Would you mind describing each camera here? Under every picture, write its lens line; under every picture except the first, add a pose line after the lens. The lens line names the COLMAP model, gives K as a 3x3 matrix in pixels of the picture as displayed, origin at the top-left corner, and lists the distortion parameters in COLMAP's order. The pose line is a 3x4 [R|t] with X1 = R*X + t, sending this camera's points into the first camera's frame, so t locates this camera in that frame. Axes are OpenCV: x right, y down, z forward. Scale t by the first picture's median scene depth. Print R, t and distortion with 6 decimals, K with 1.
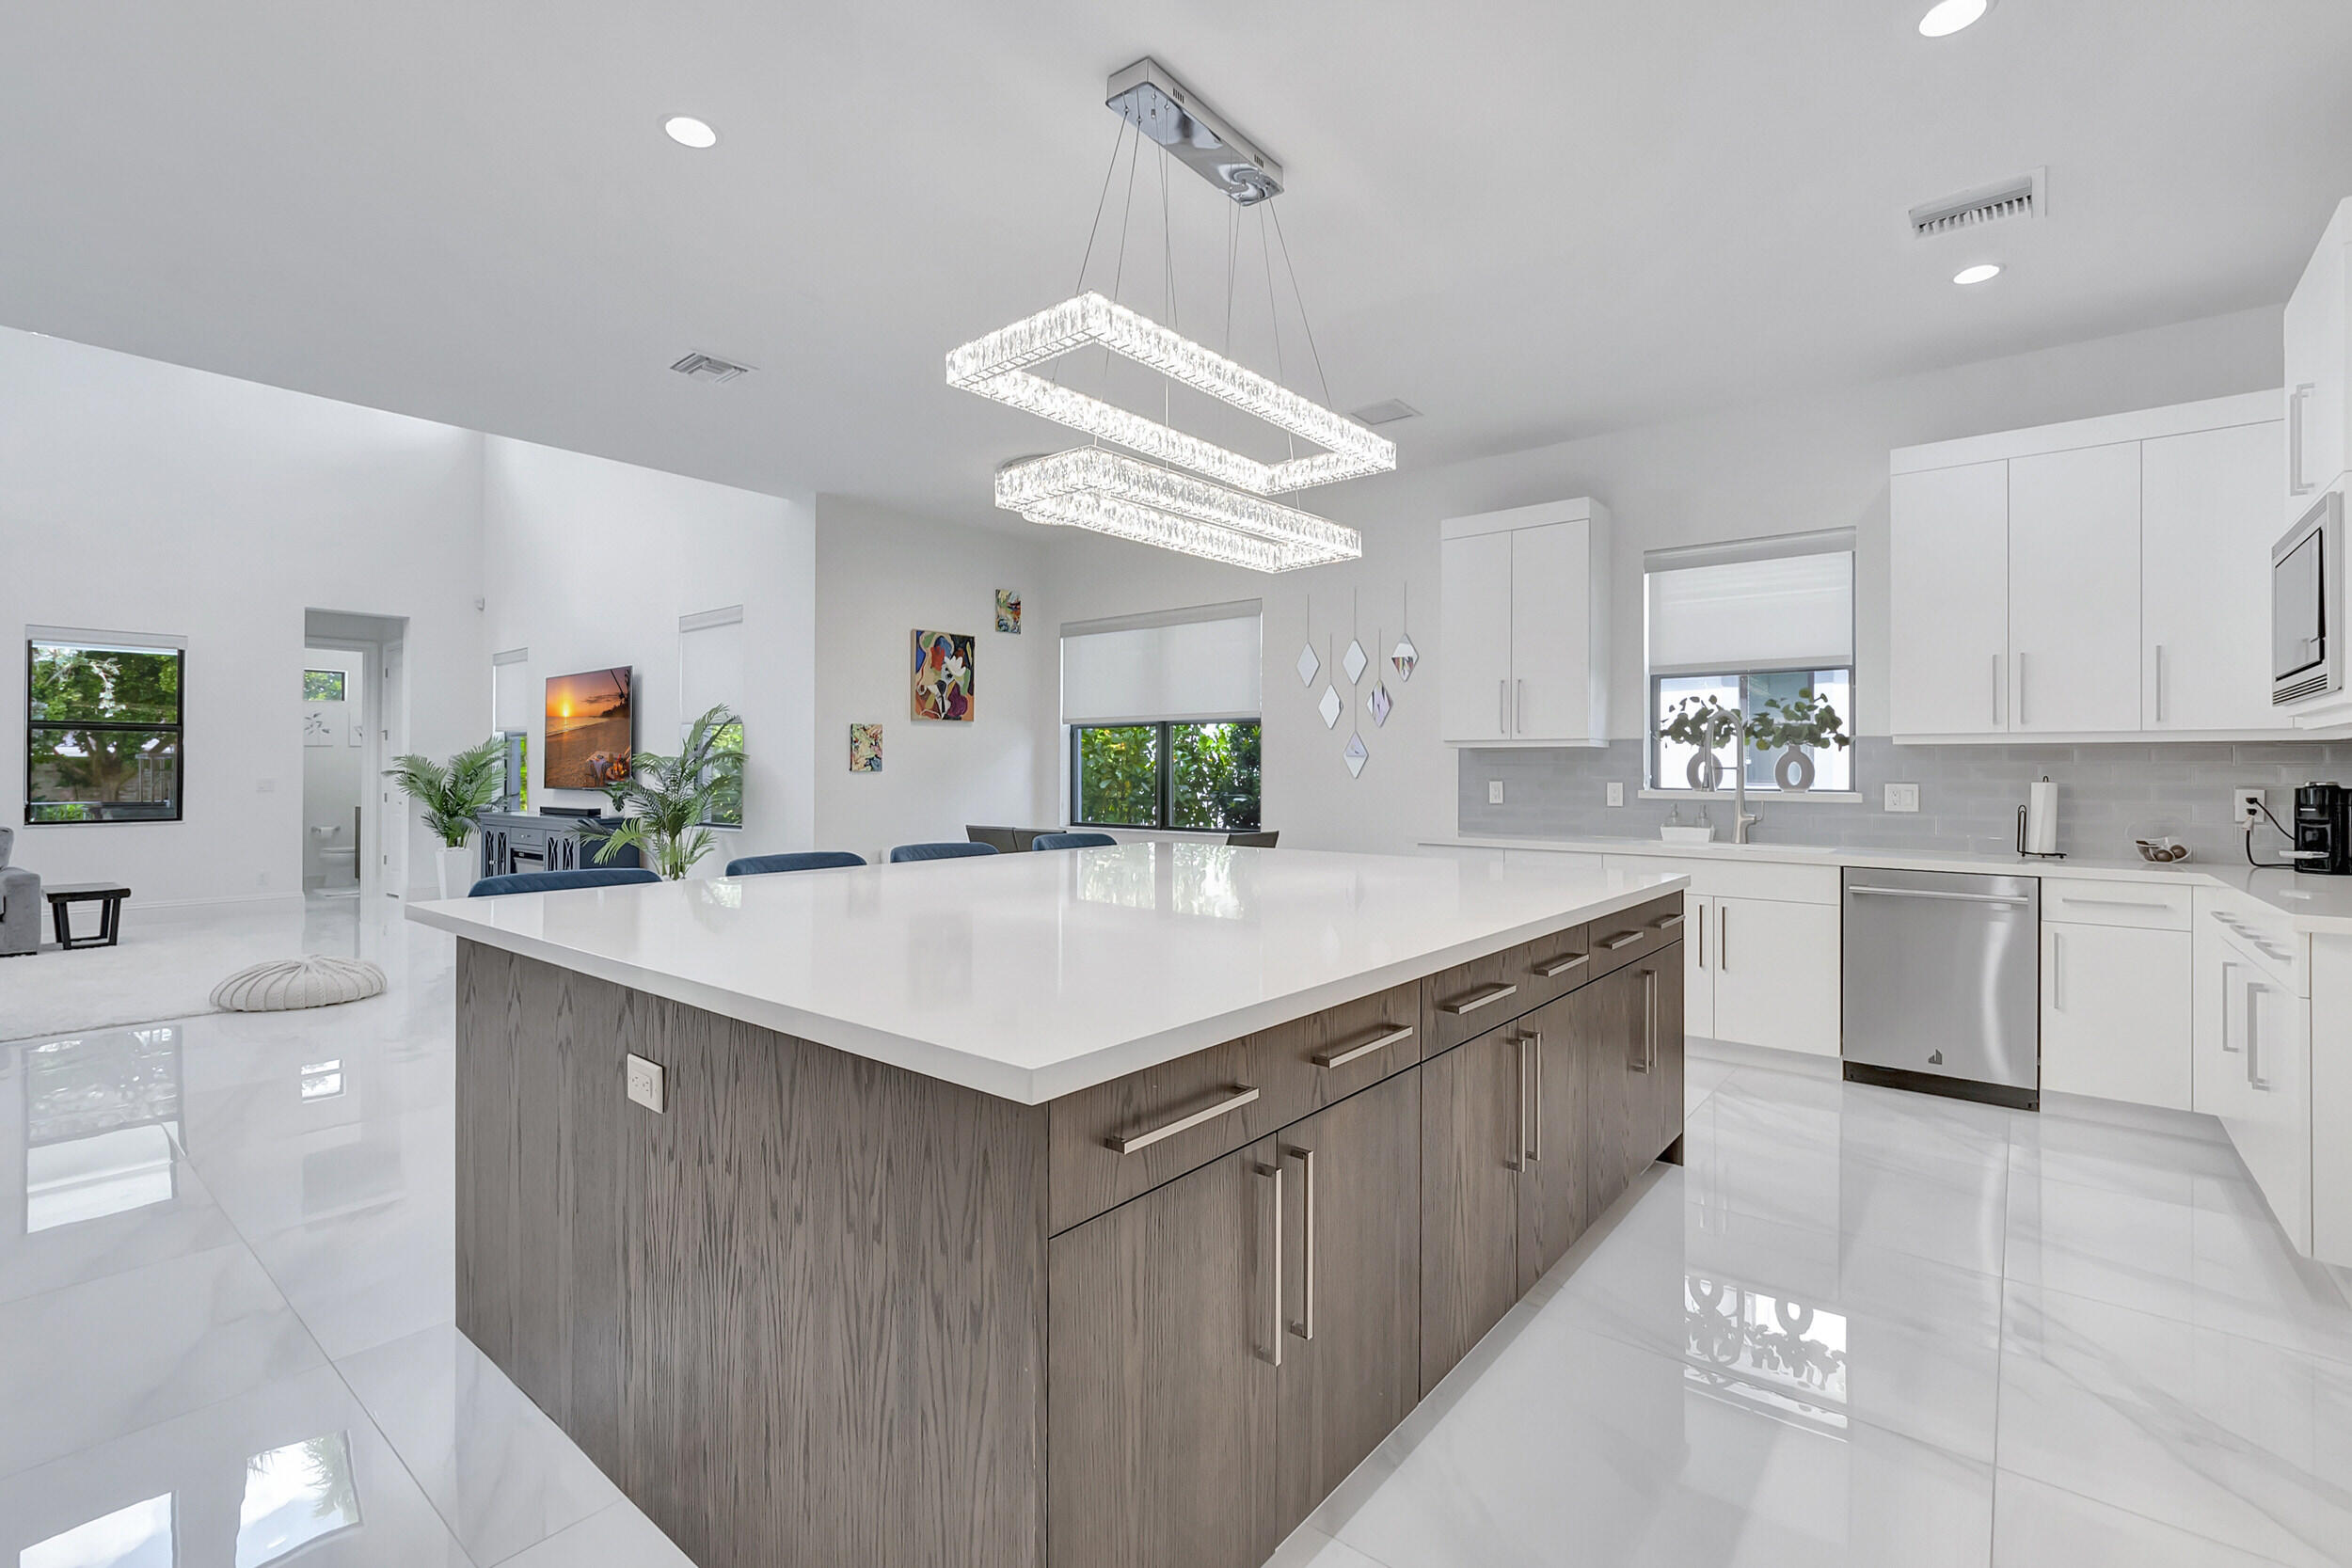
lens RADIAL K [[1043.5, 0, 1162.5], [0, 1043.5, 761.5], [0, 0, 1]] dist [-0.006659, 0.000466]
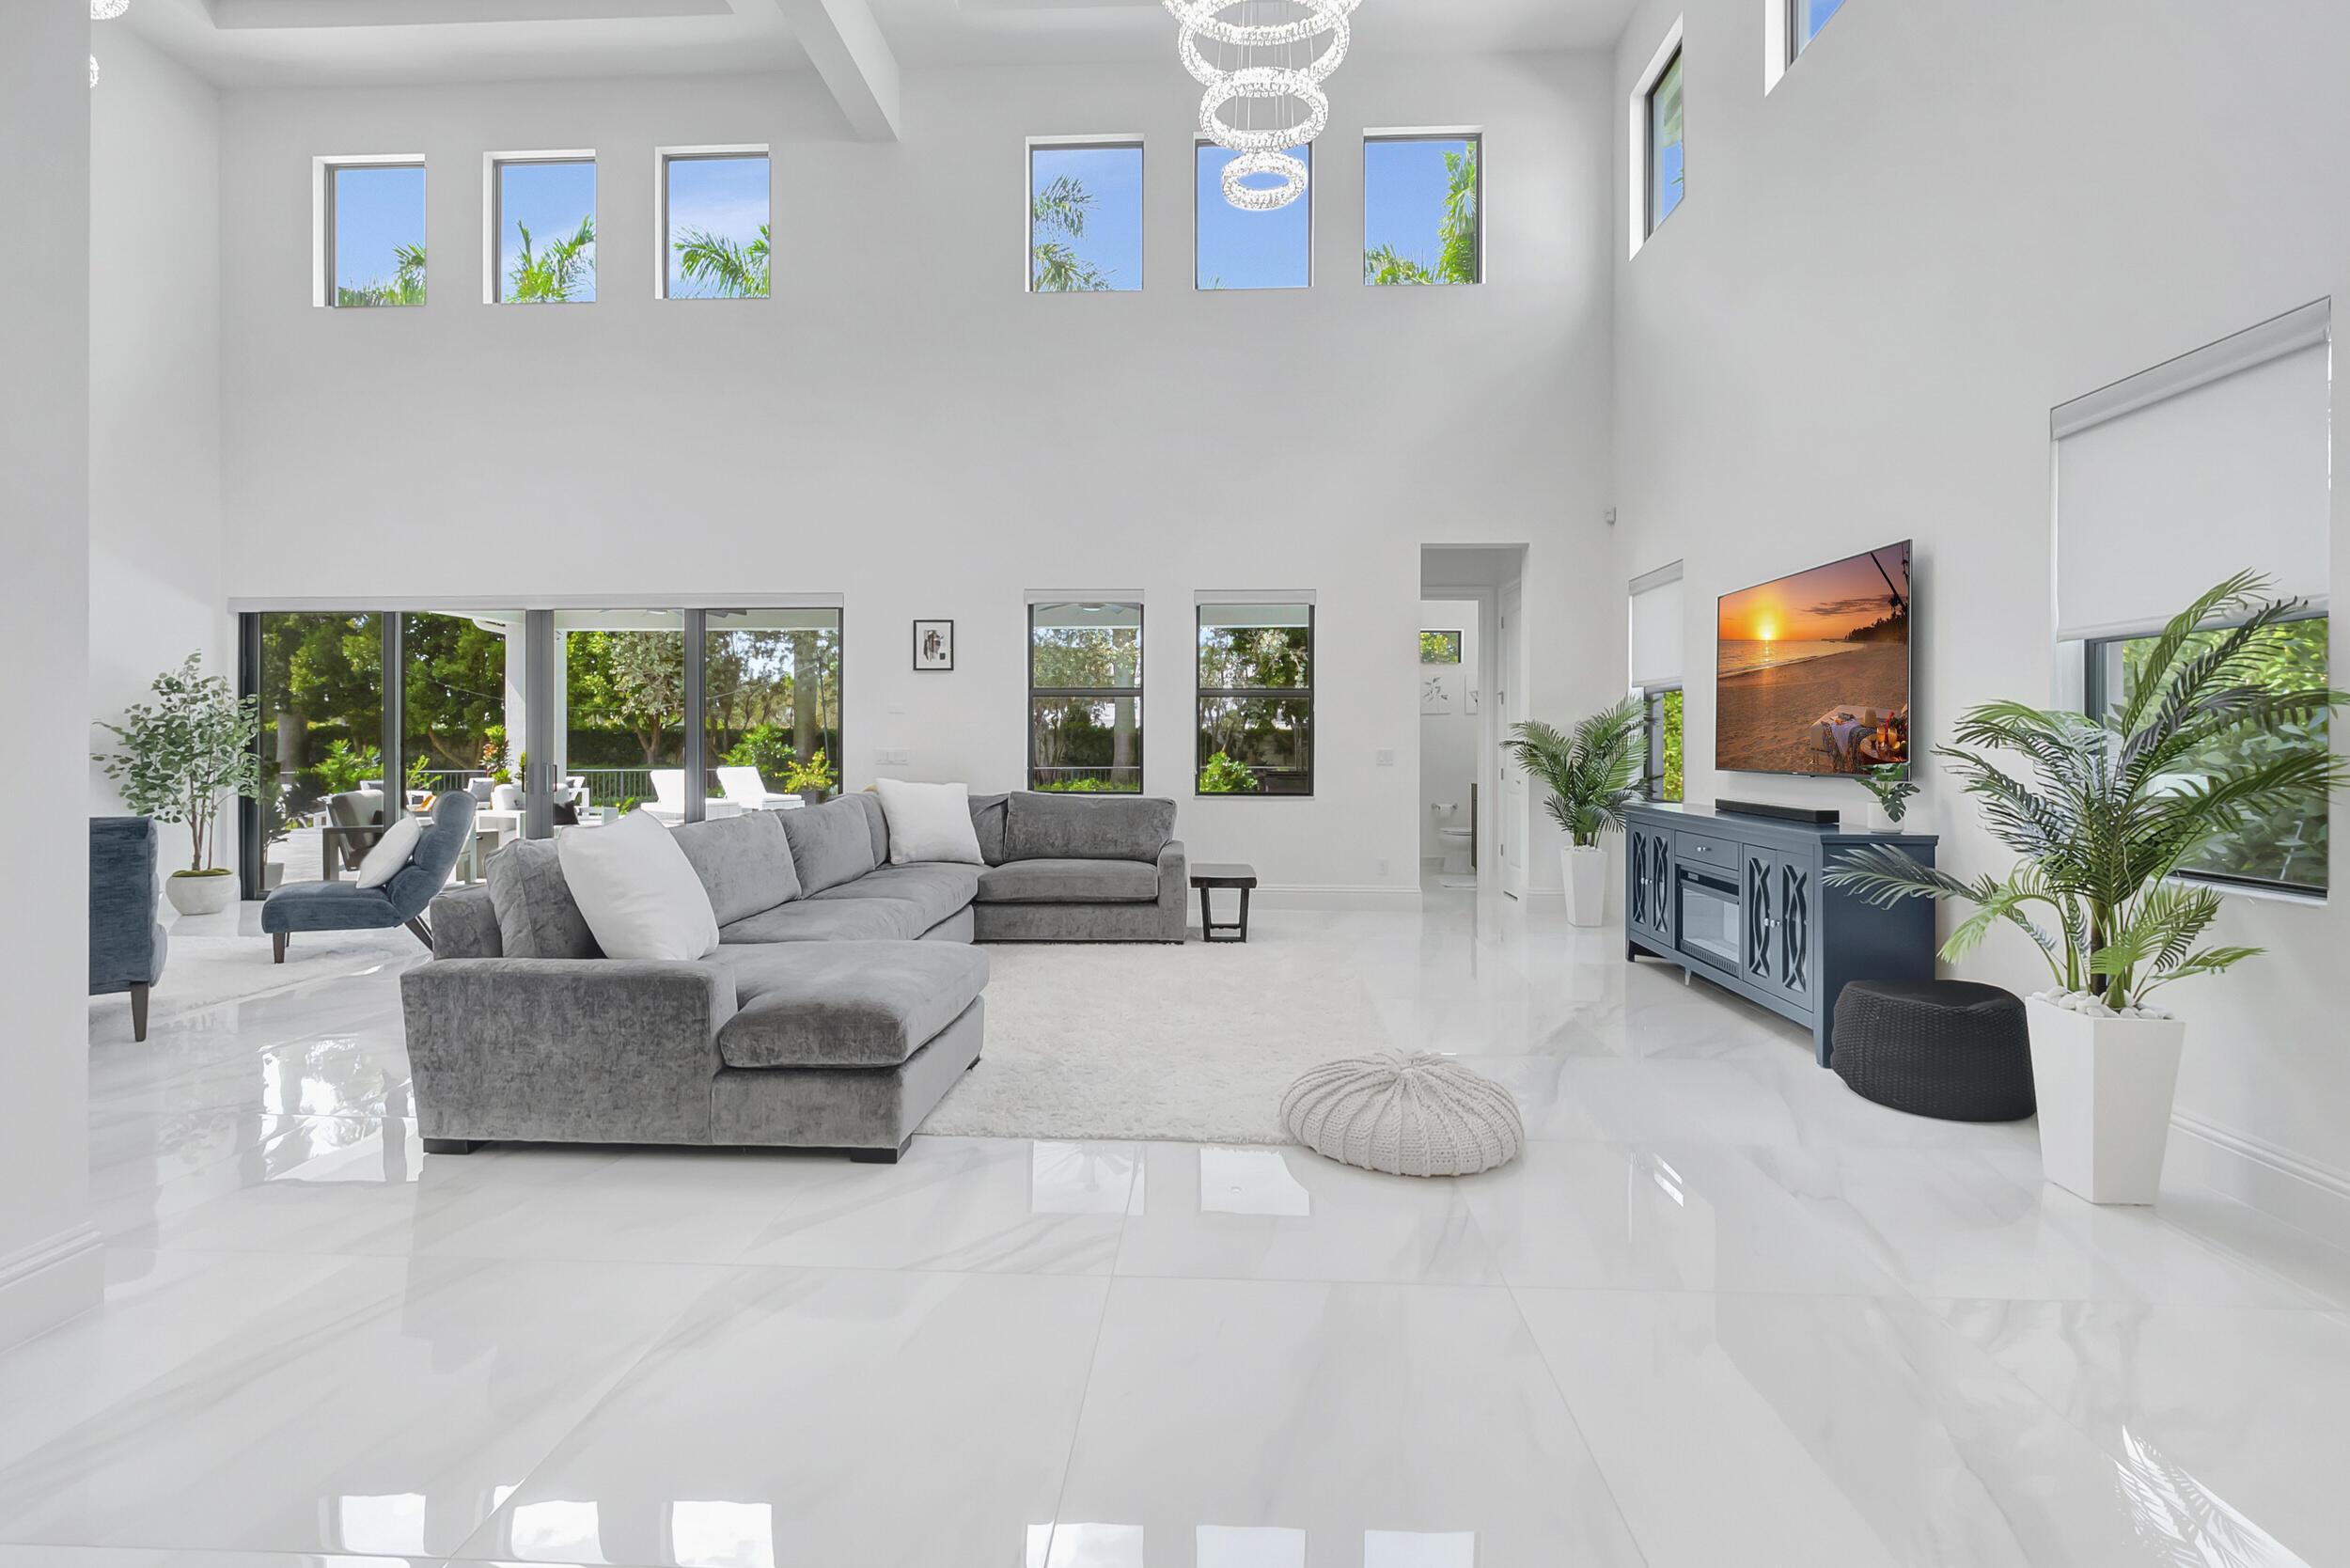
lens RADIAL K [[1042.8, 0, 1186.1], [0, 1042.8, 749.6], [0, 0, 1]] dist [-0.006659, 0.000466]
pose [[0.600389, 0.007803, -0.799670, -0.314564], [0.005192, 0.999893, 0.013655, 0.003559], [0.799691, -0.012350, 0.600285, 0.402612]]
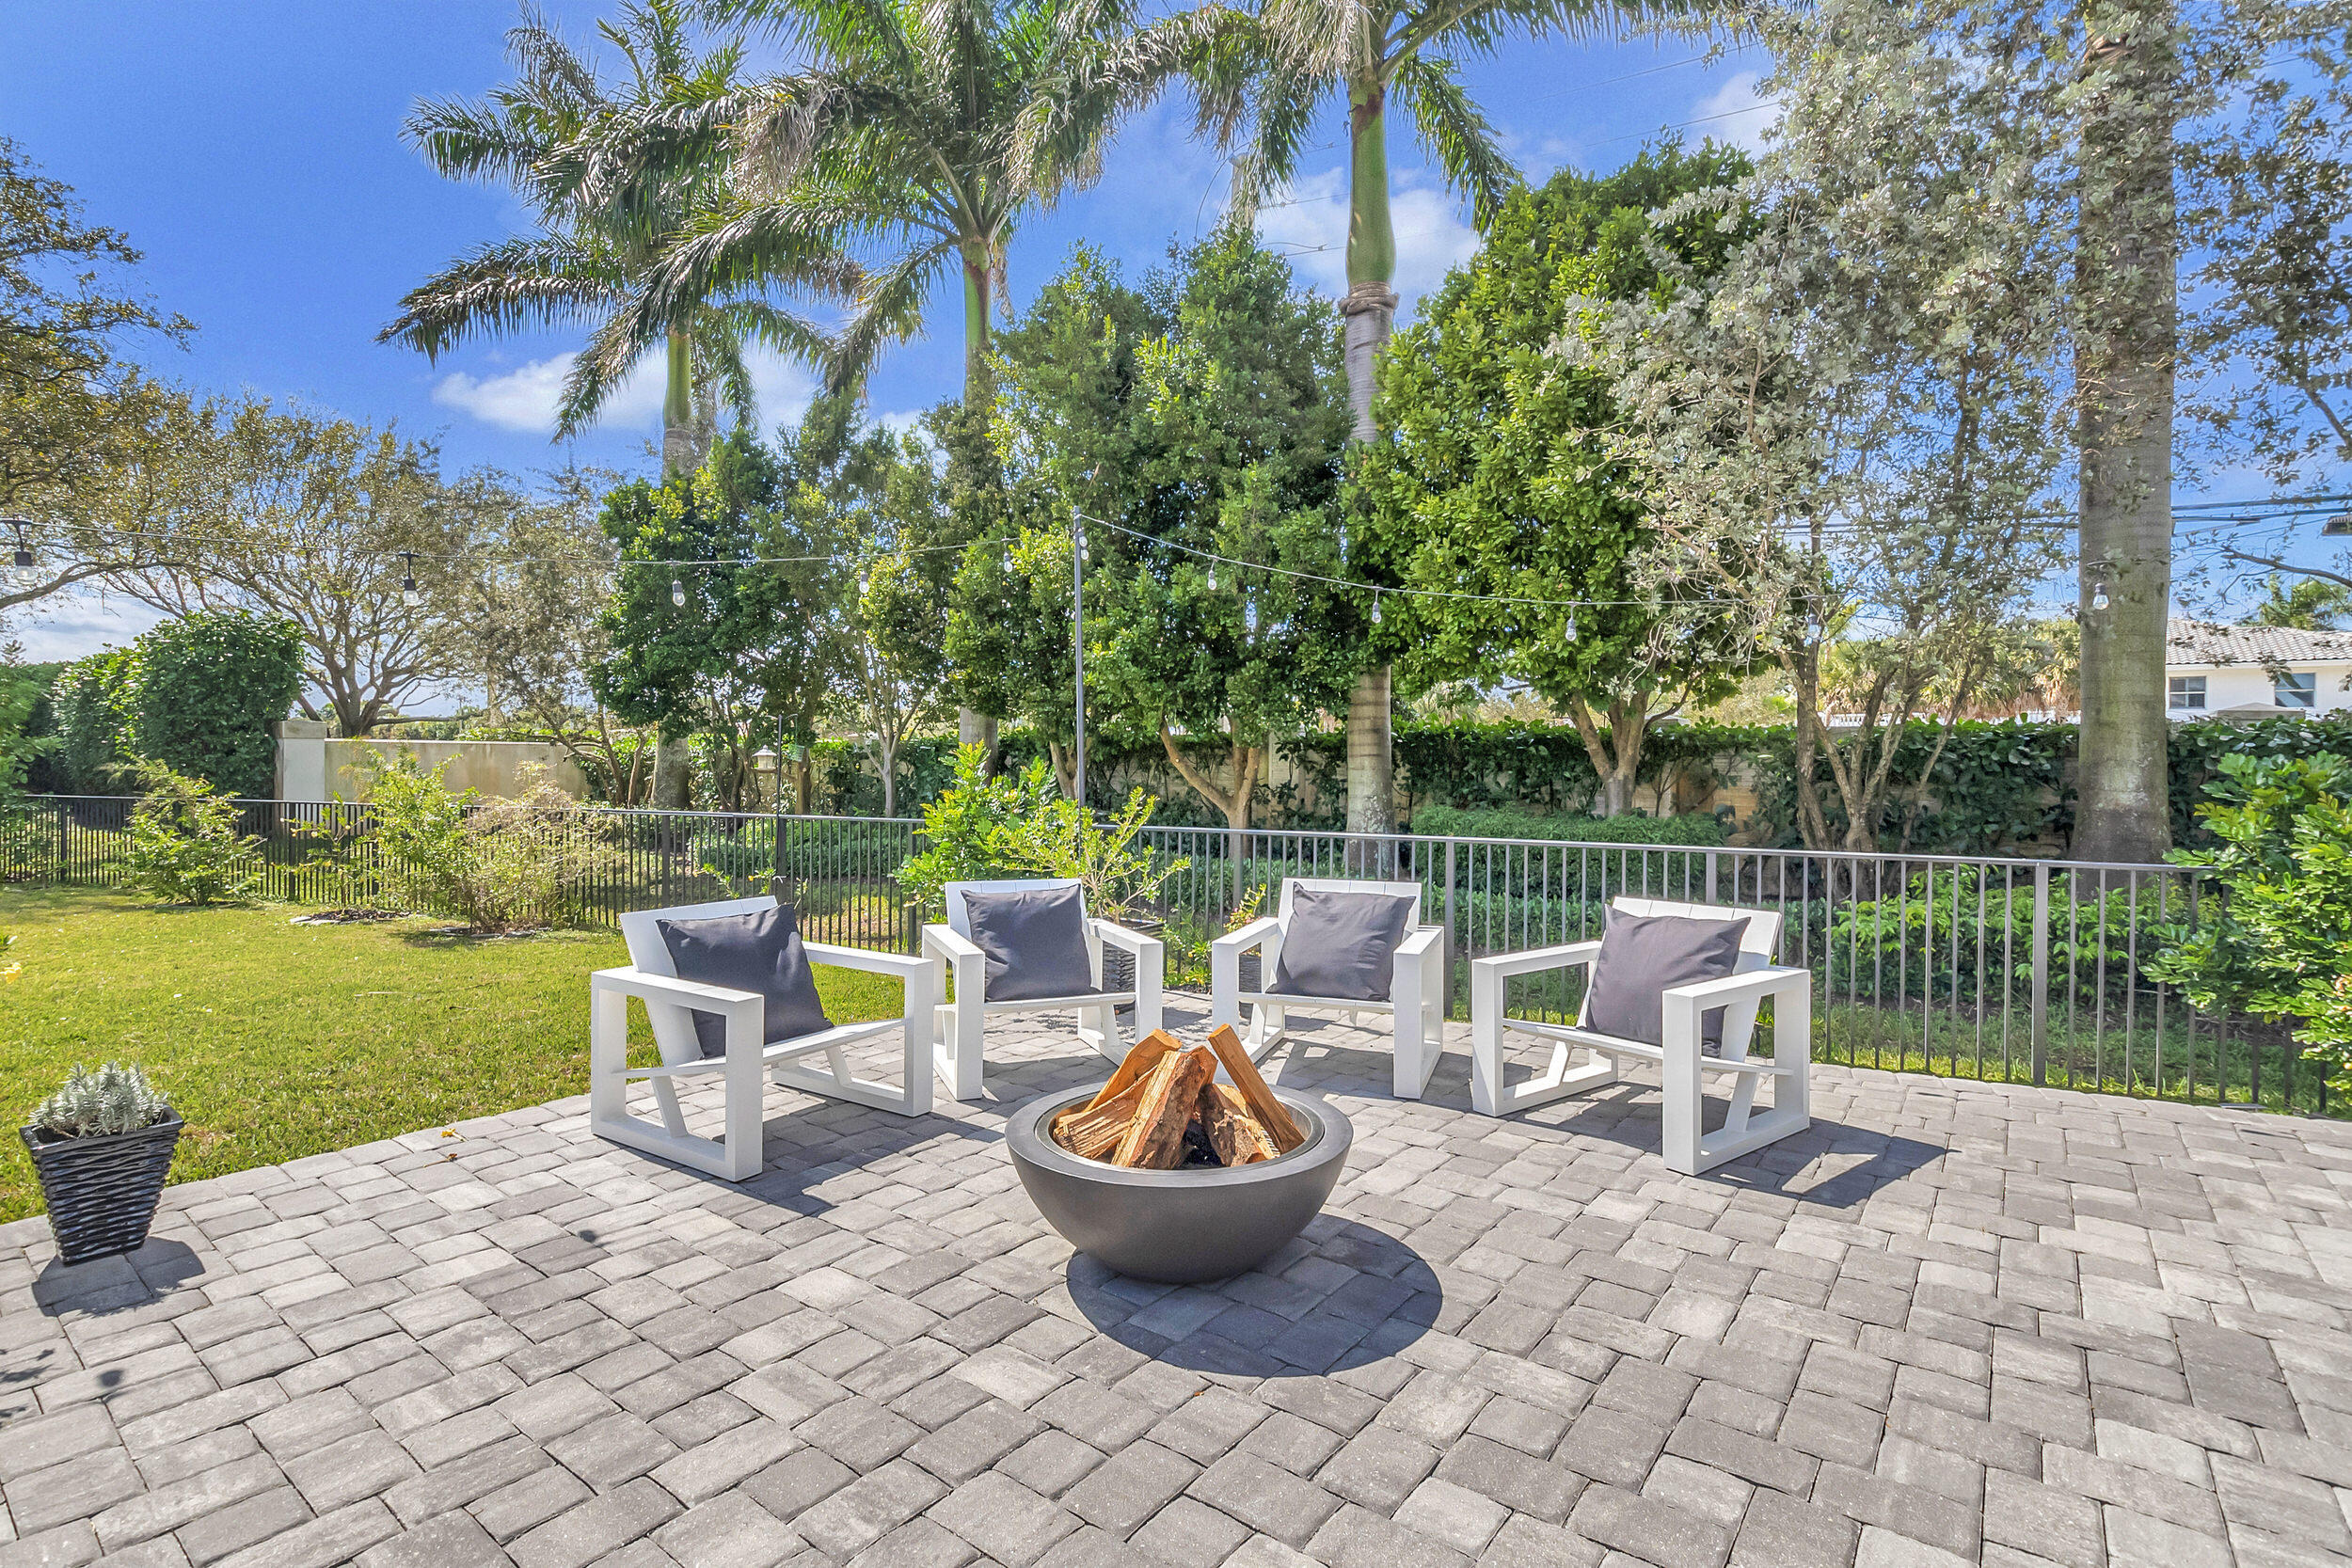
lens RADIAL K [[1122.2, 0, 1179.0], [0, 1122.2, 779.2], [0, 0, 1]] dist [0.010452, -0.000138]
pose [[0.021224, 0.008701, -0.999737, -2.413595], [-0.000774, 0.999962, 0.008687, 0.026048], [0.999774, 0.000590, 0.021230, 0.444338]]
